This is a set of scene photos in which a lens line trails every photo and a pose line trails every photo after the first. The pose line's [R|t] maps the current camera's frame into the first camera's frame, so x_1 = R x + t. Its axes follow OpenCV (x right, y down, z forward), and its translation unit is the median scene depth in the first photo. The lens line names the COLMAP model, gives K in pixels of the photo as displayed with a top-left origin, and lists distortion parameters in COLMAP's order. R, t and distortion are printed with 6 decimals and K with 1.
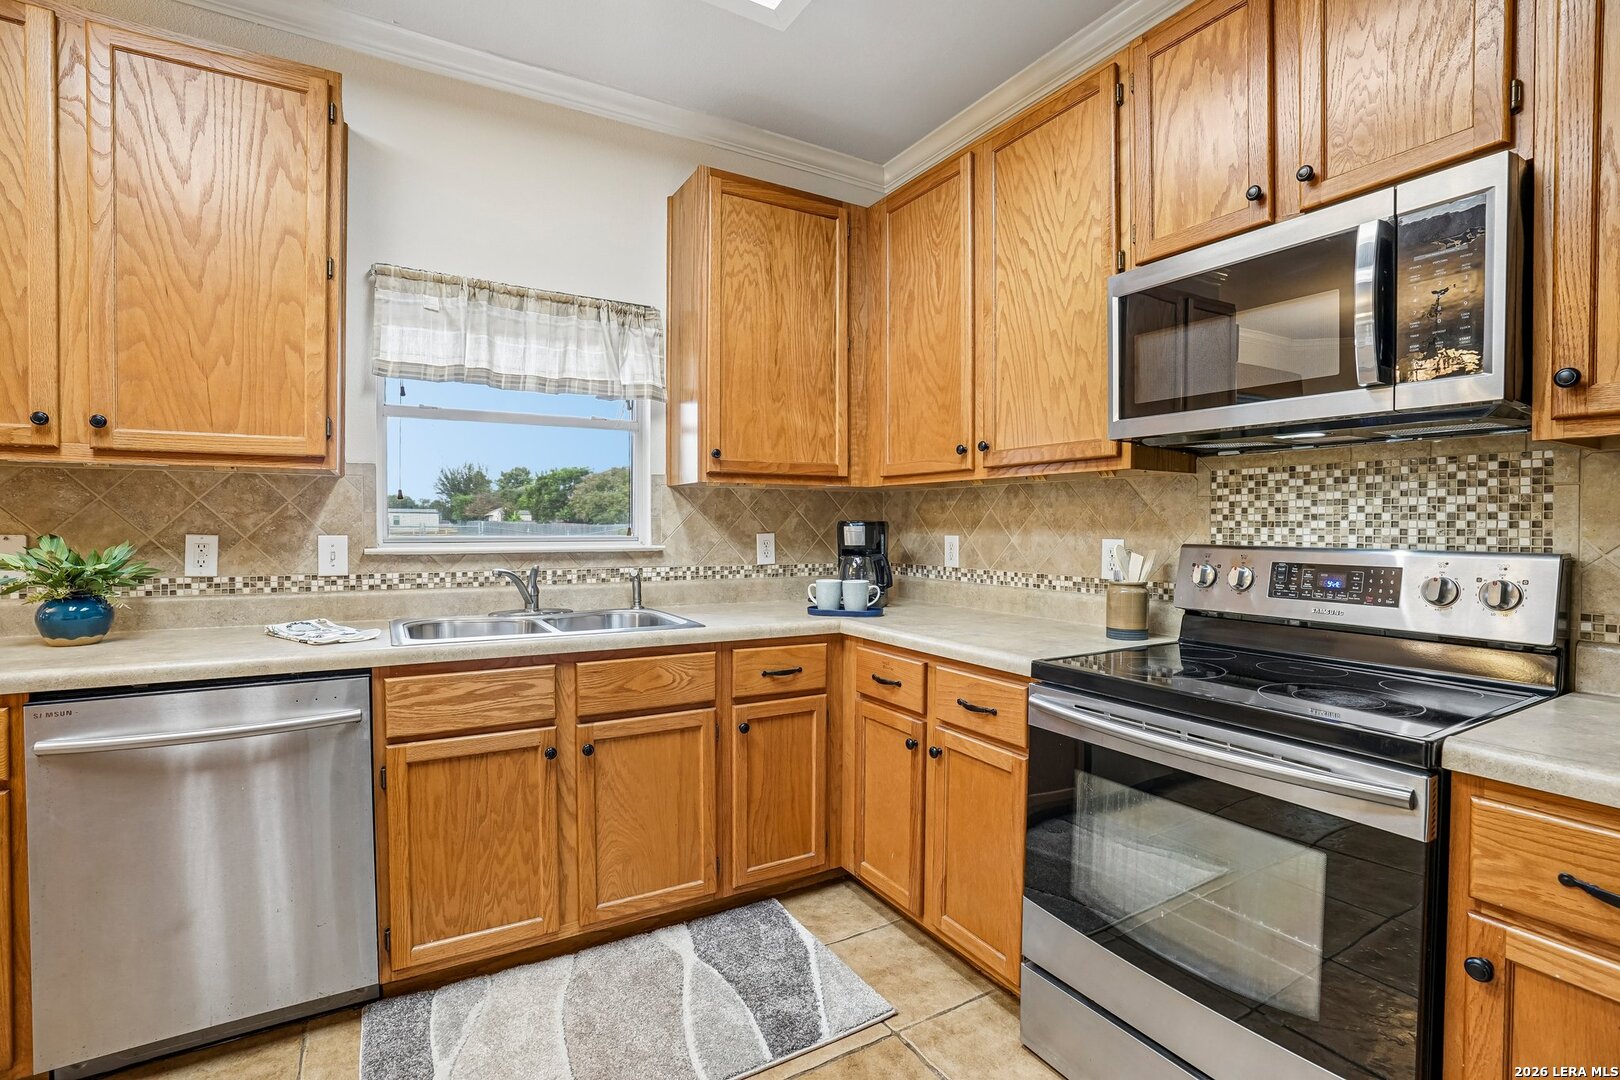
lens RADIAL K [[754.3, 0, 799.7], [0, 754.3, 532.9], [0, 0, 1]] dist [-0.057171, 0.017988]
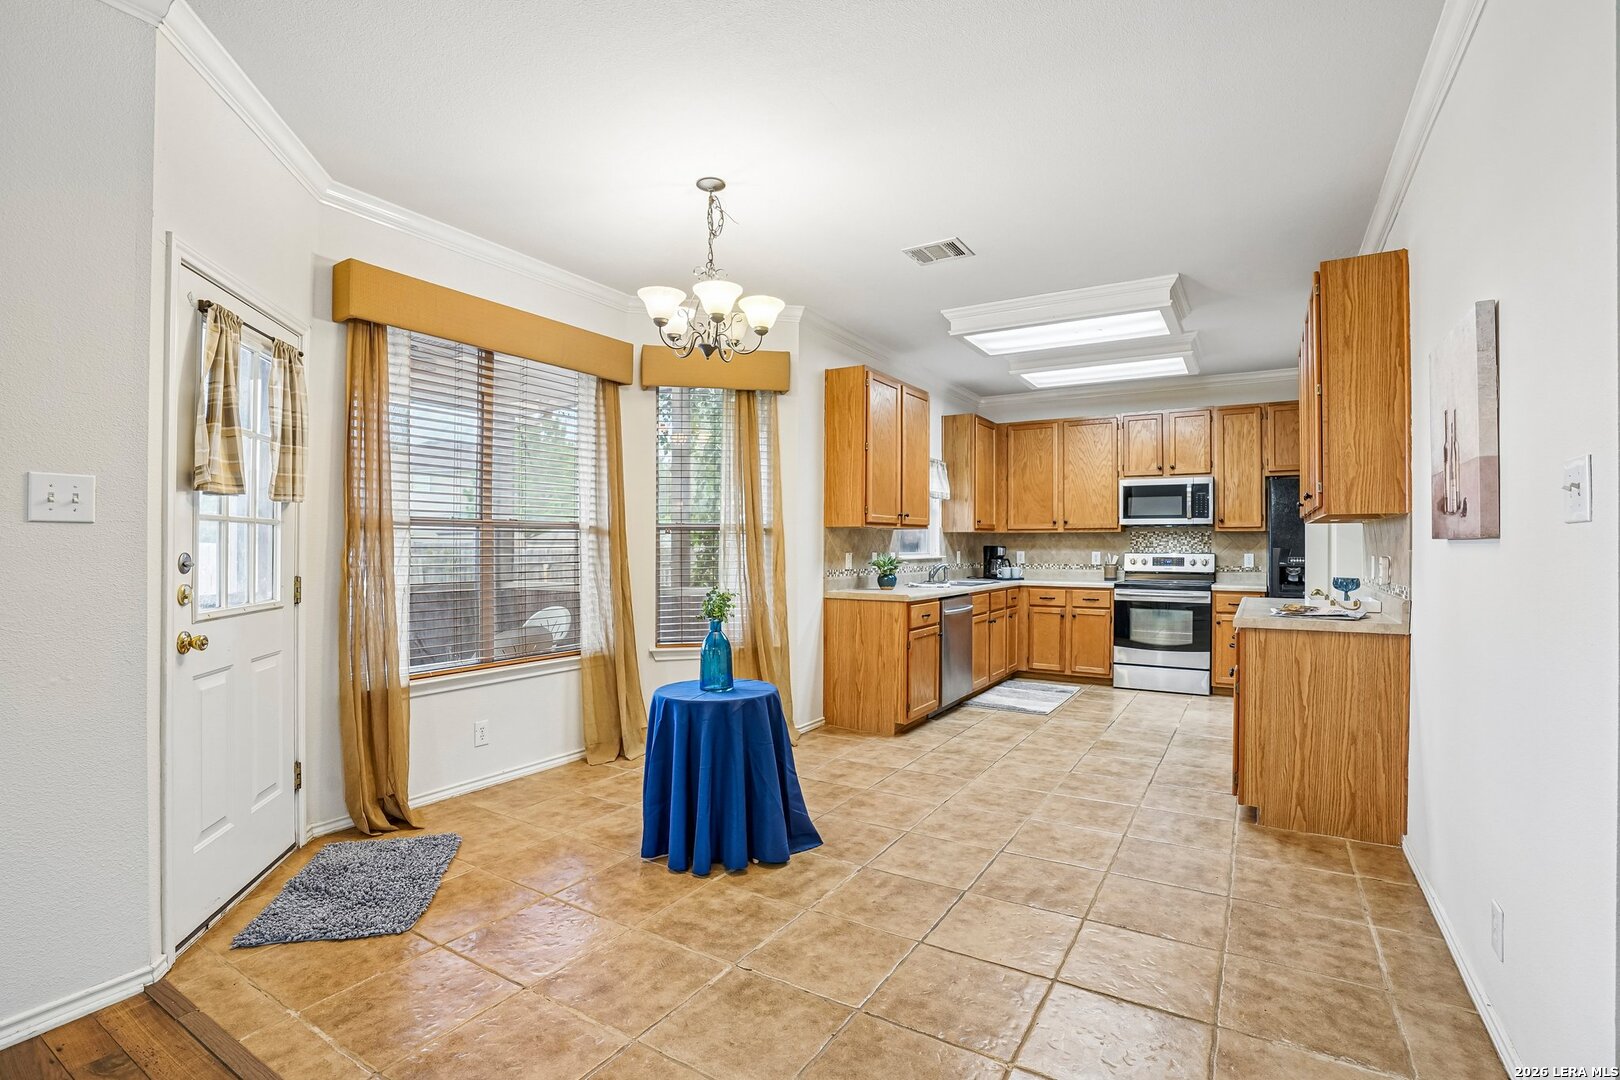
lens RADIAL K [[754.3, 0, 823.0], [0, 754.3, 541.7], [0, 0, 1]] dist [-0.057171, 0.017988]
pose [[0.868324, -0.000485, 0.495997, -2.036538], [0.007538, 0.999897, -0.012219, -0.003747], [-0.495940, 0.014349, 0.868238, -1.117277]]
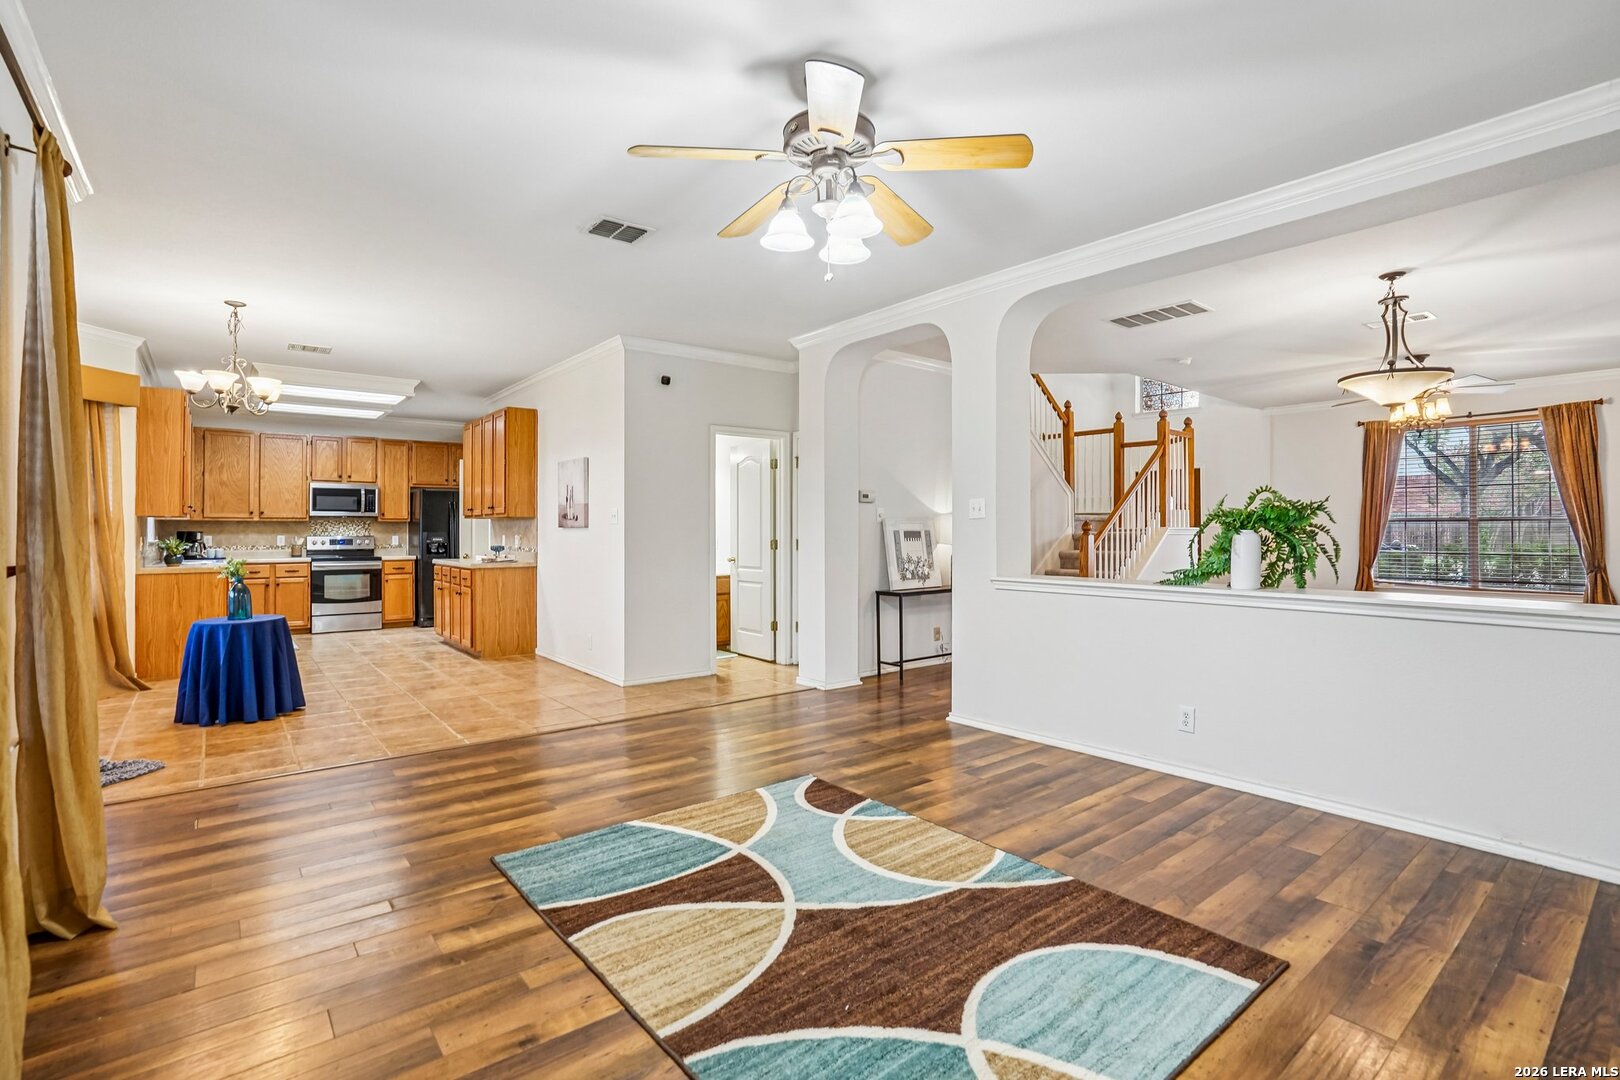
lens RADIAL K [[754.3, 0, 807.5], [0, 754.3, 522.9], [0, 0, 1]] dist [-0.057171, 0.017988]
pose [[-0.164449, 0.006274, 0.986366, -3.818550], [0.012473, 0.999913, -0.004281, -0.008054], [-0.986307, 0.011599, -0.164513, -1.127623]]
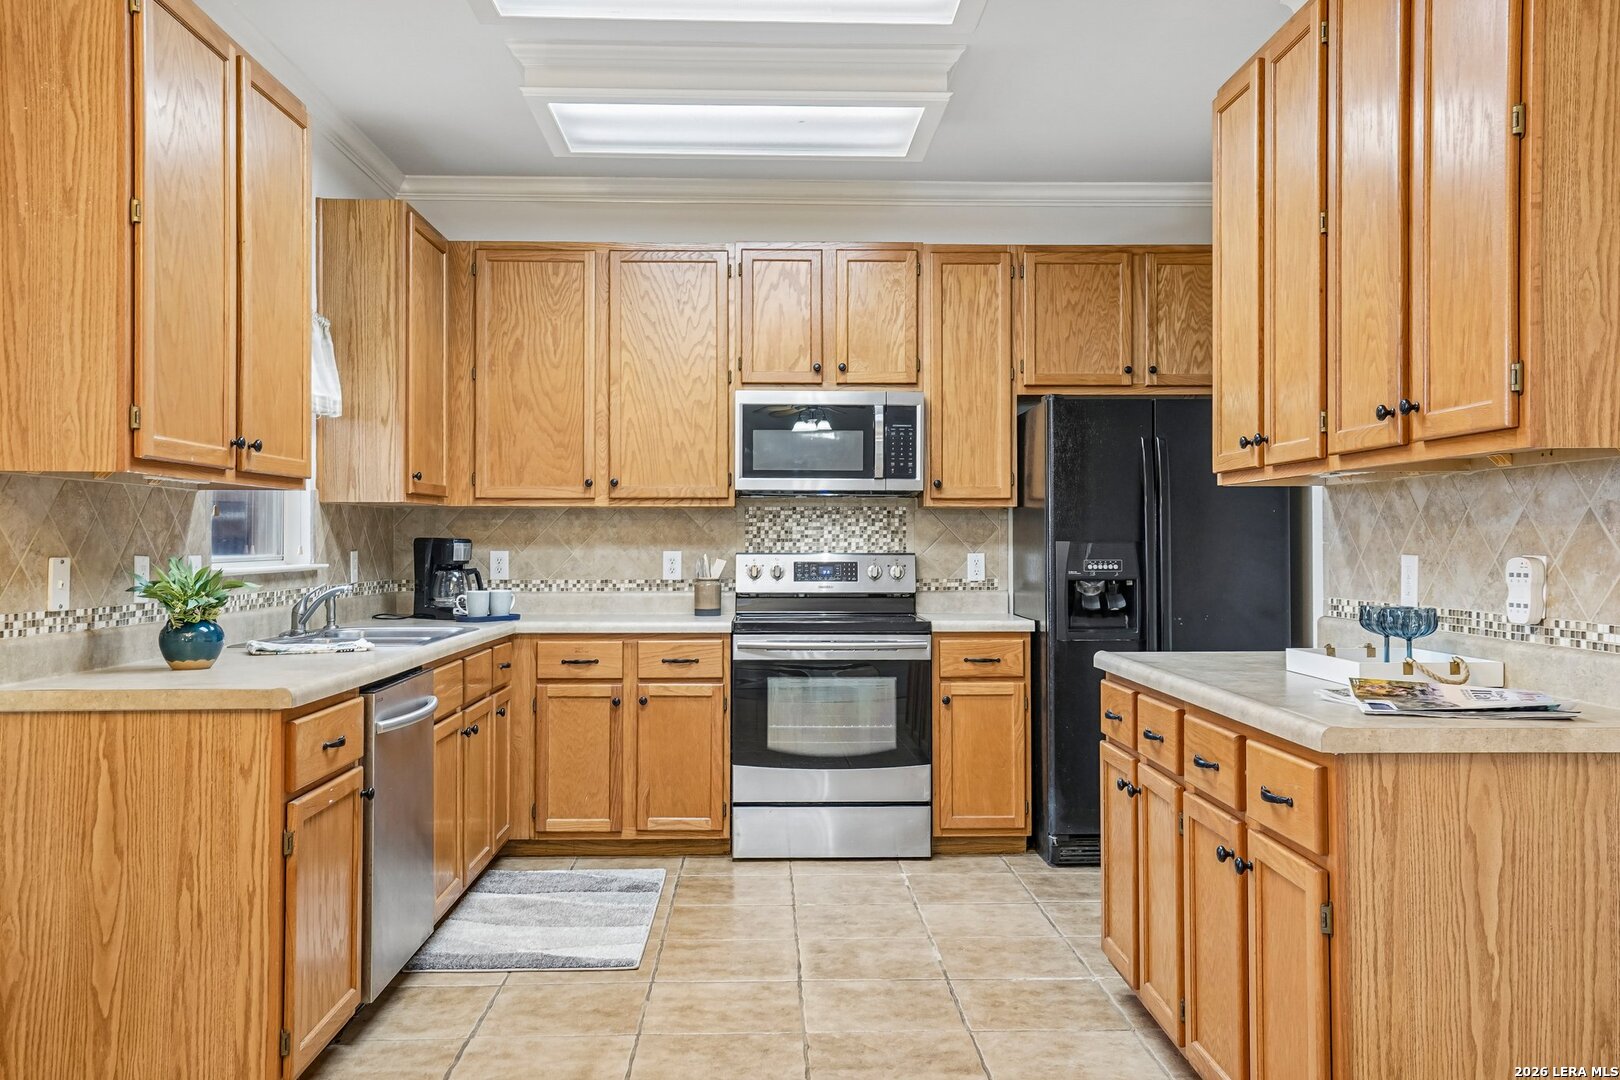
lens RADIAL K [[1390.9, 0, 808.5], [0, 1390.9, 536.0], [0, 0, 1]] dist [0.036222, 0.016247]
pose [[0.465980, -0.000835, 0.884795, -1.689512], [0.012233, 0.999910, -0.005499, -0.002345], [-0.884711, 0.013386, 0.465949, -0.433163]]
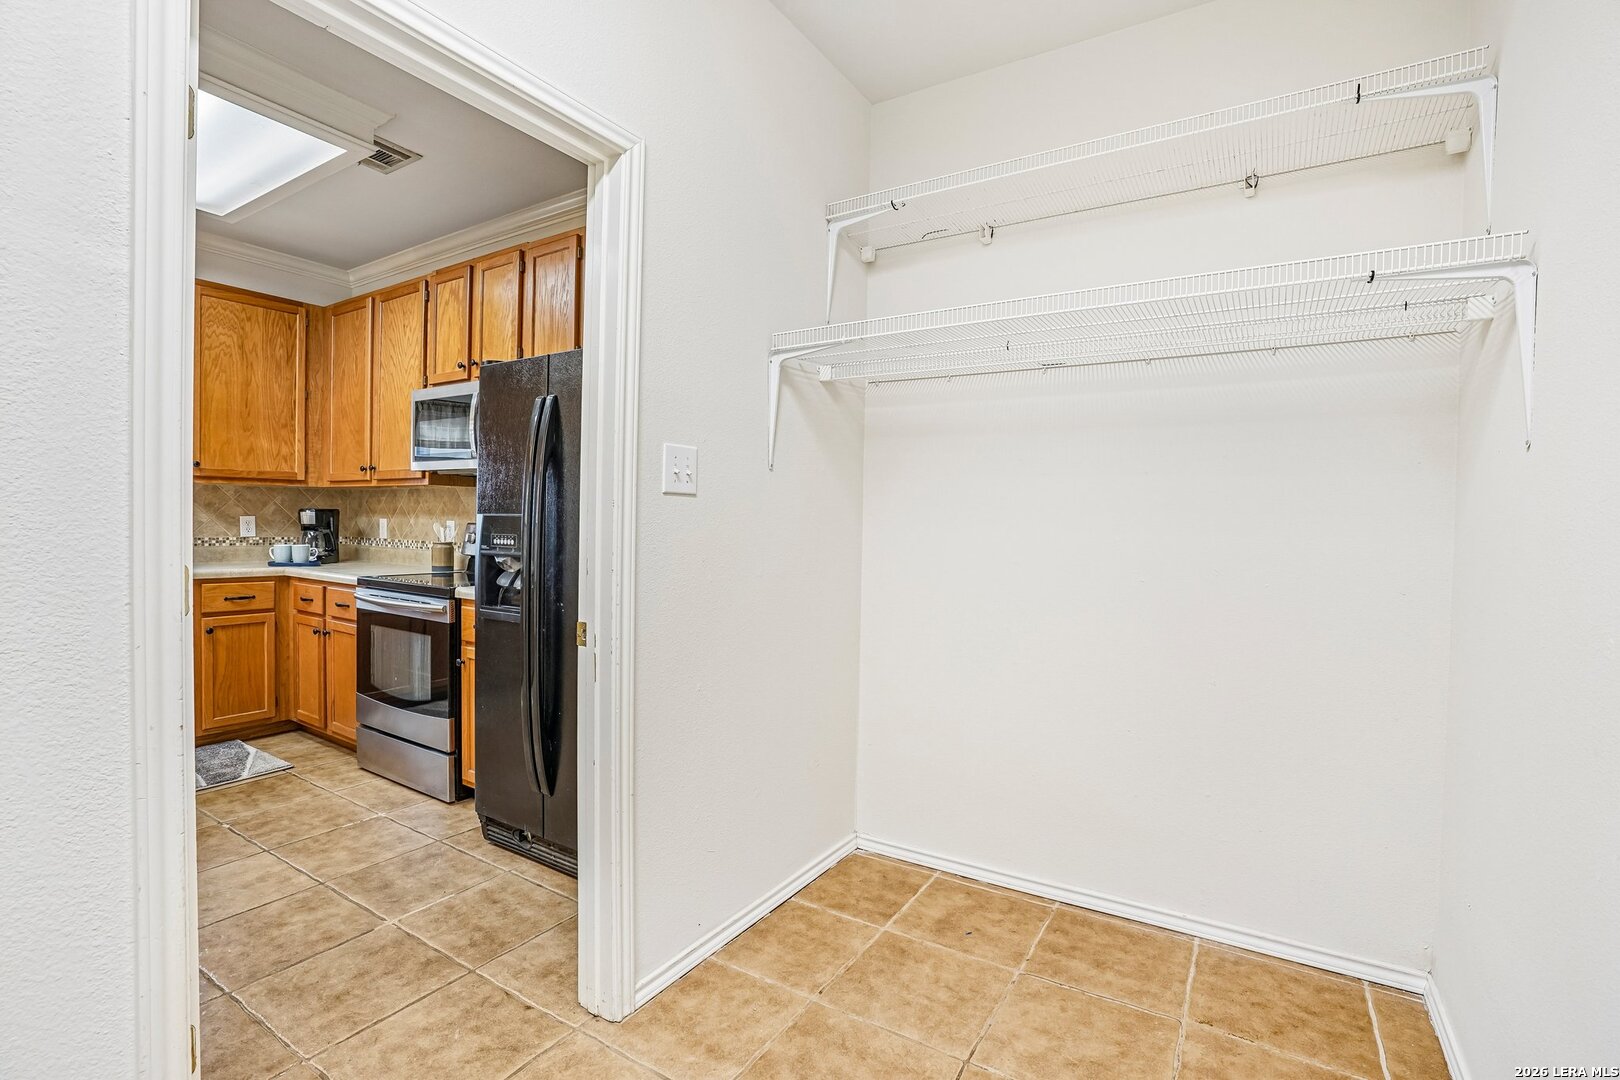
lens RADIAL K [[754.3, 0, 814.7], [0, 754.3, 537.7], [0, 0, 1]] dist [-0.057171, 0.017988]
pose [[0.885757, 0.002649, 0.464141, 0.341101], [-0.010857, 0.999828, 0.015012, 0.012094], [-0.464021, -0.018336, 0.885634, -0.995565]]
